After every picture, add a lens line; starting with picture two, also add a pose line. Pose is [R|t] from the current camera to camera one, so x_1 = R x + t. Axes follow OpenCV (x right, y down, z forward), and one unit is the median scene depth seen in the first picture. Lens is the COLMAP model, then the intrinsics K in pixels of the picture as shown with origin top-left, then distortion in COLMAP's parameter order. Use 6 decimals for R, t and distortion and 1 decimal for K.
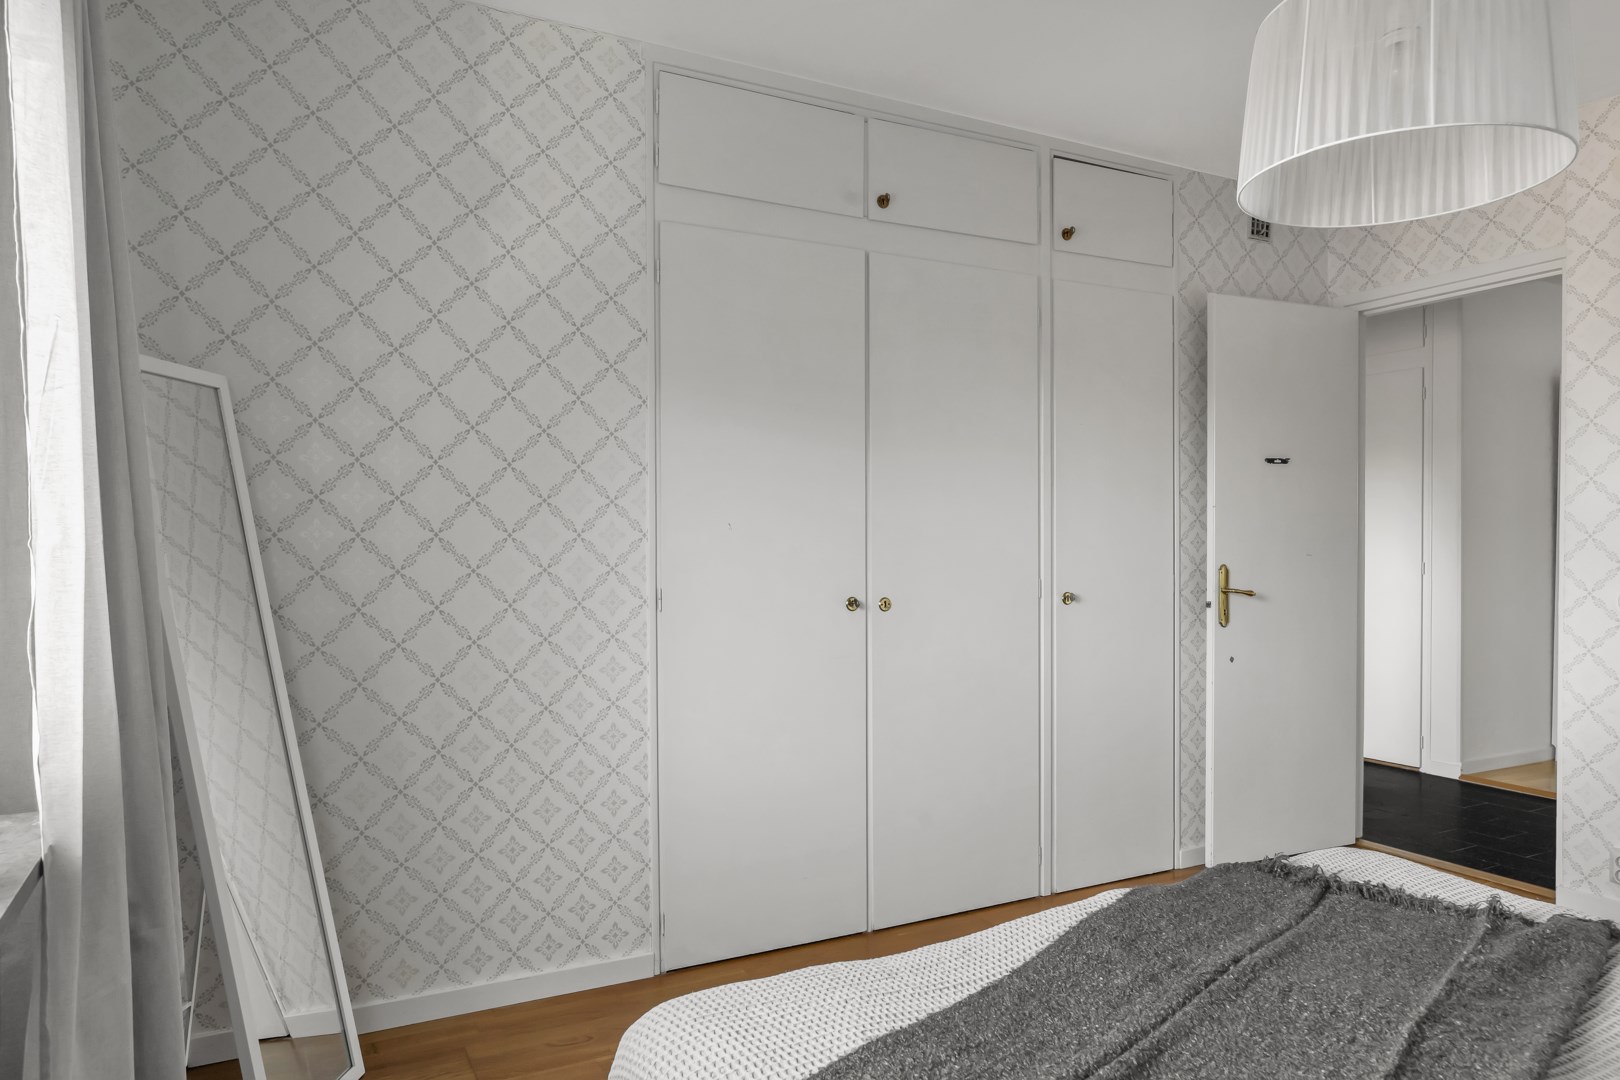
lens RADIAL K [[1111.5, 0, 809.3], [0, 1111.5, 525.3], [0, 0, 1]] dist [-0.014357, 0.001019]
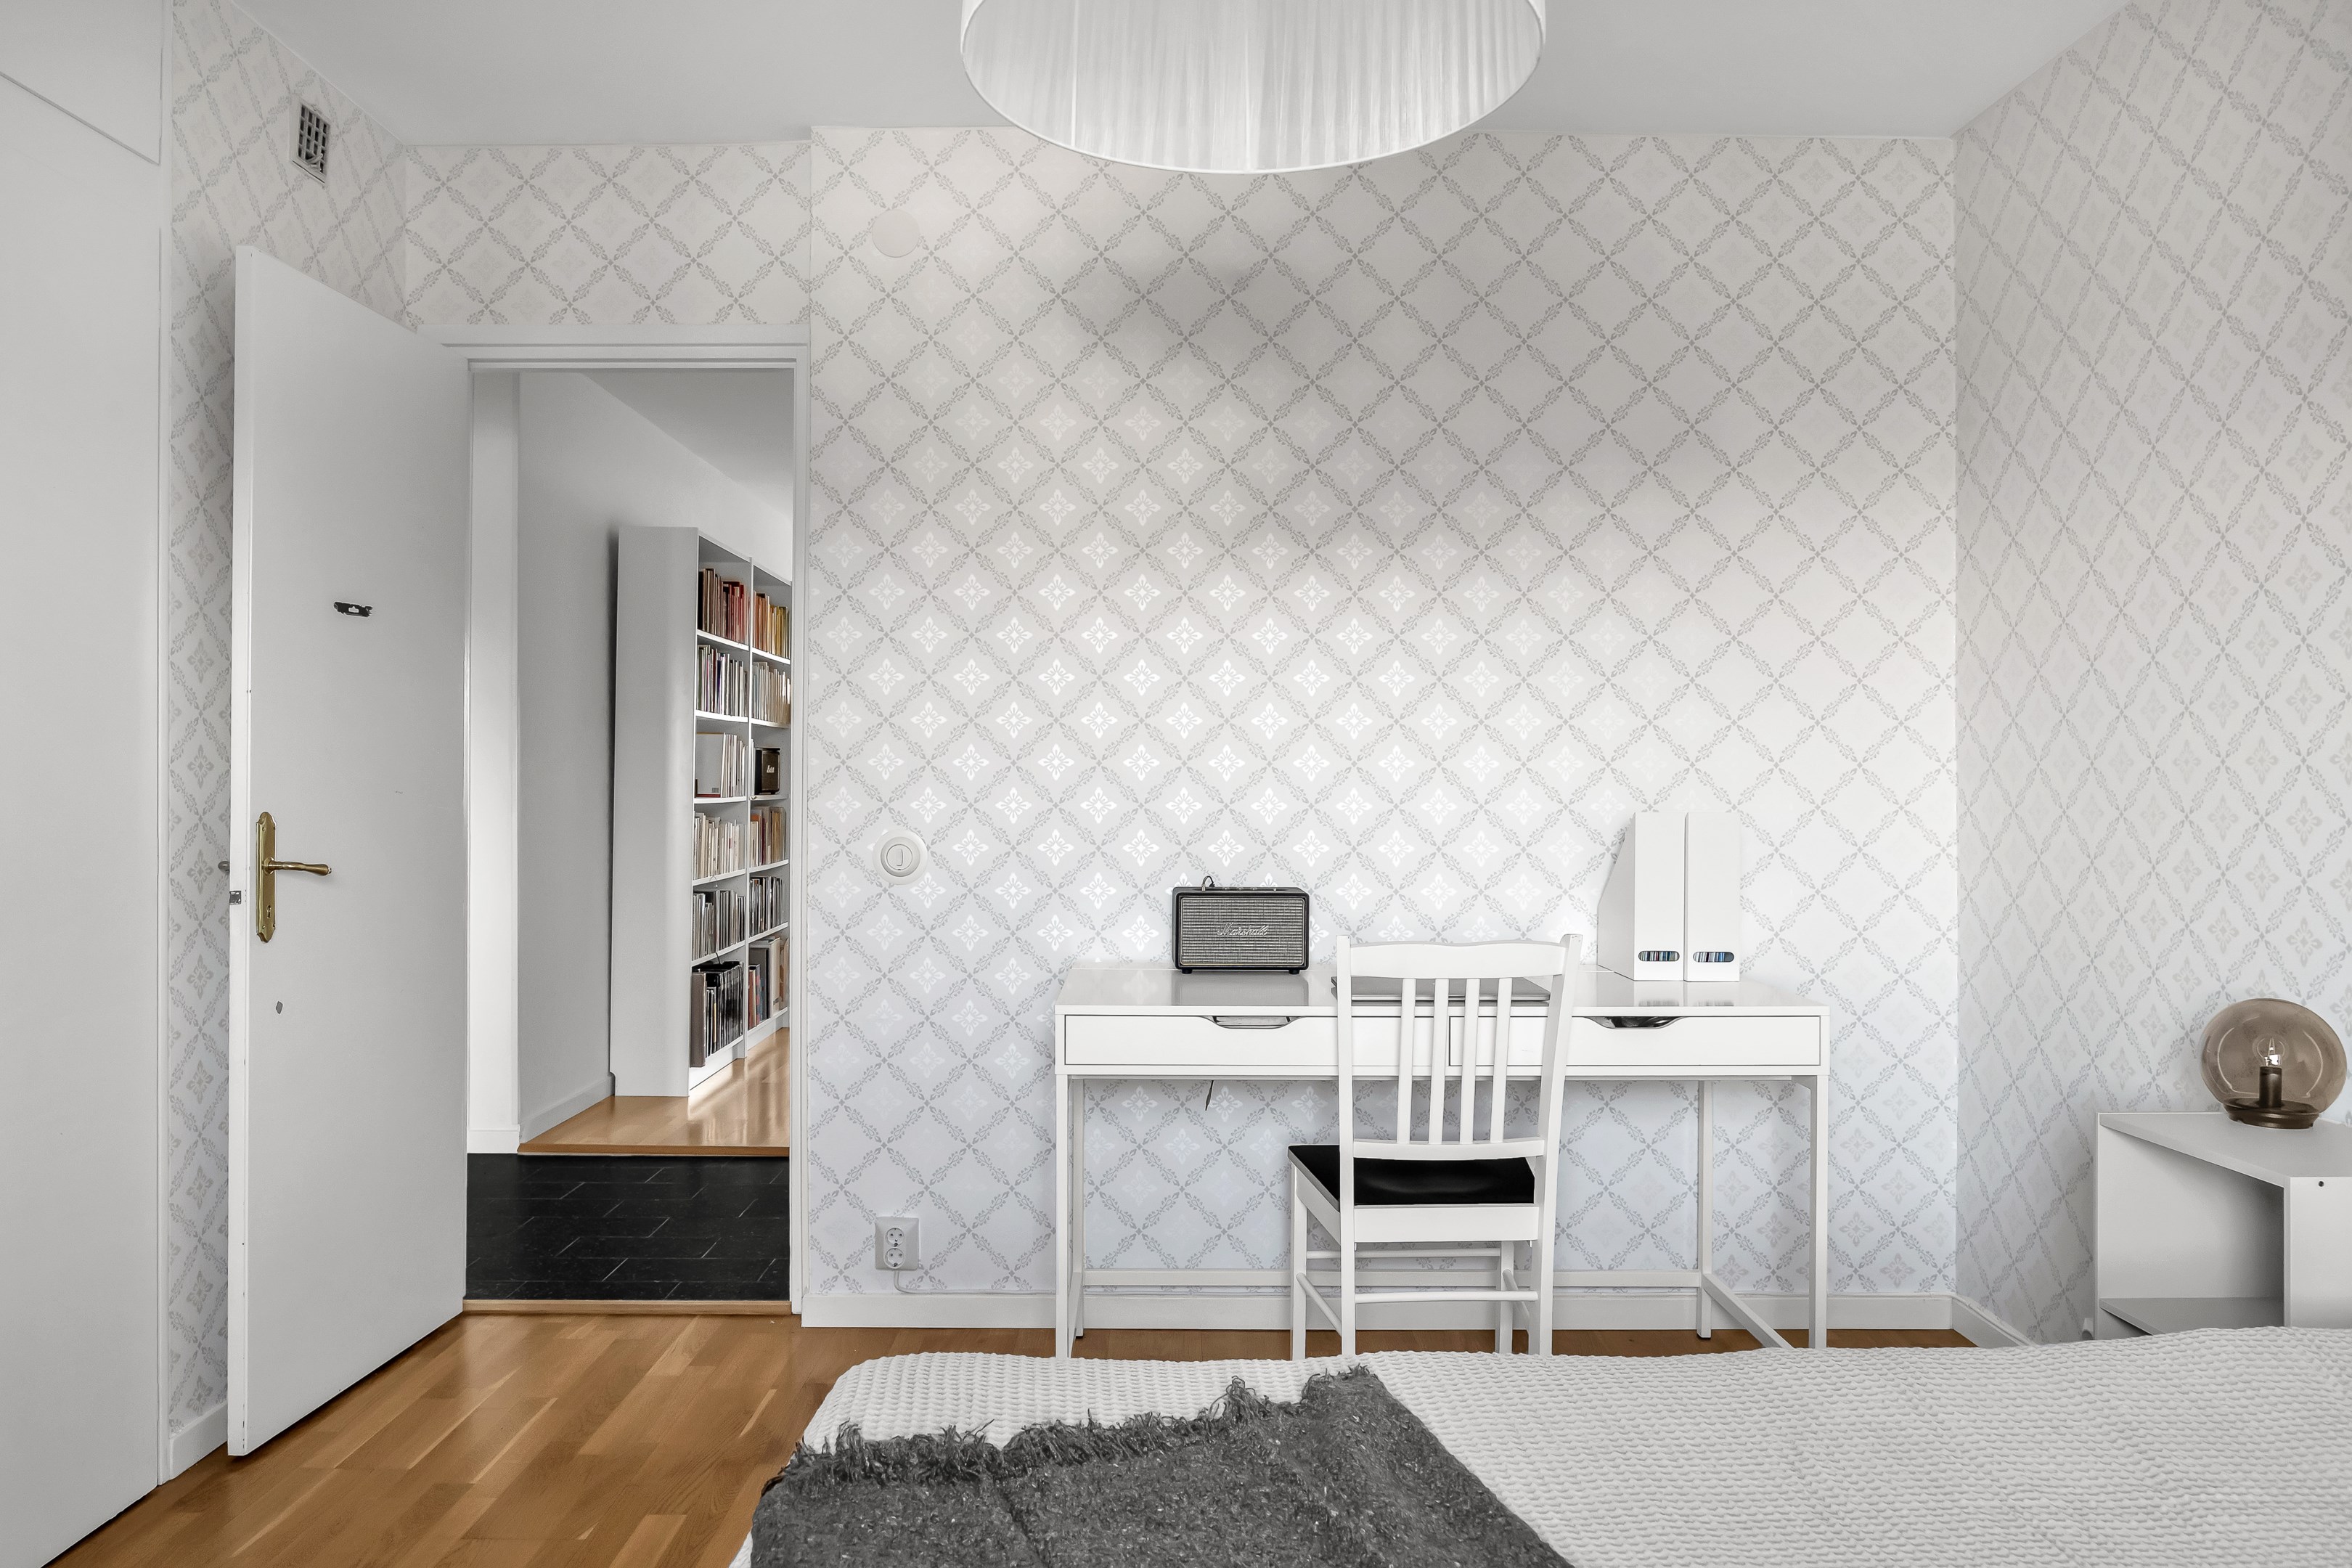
lens RADIAL K [[1613.8, 0, 1174.9], [0, 1613.8, 762.7], [0, 0, 1]] dist [-0.014357, 0.001019]
pose [[0.451575, 0.013089, 0.892137, -0.072150], [-0.018829, 0.999810, -0.005138, 0.009779], [-0.892034, -0.014478, 0.451736, 0.332104]]
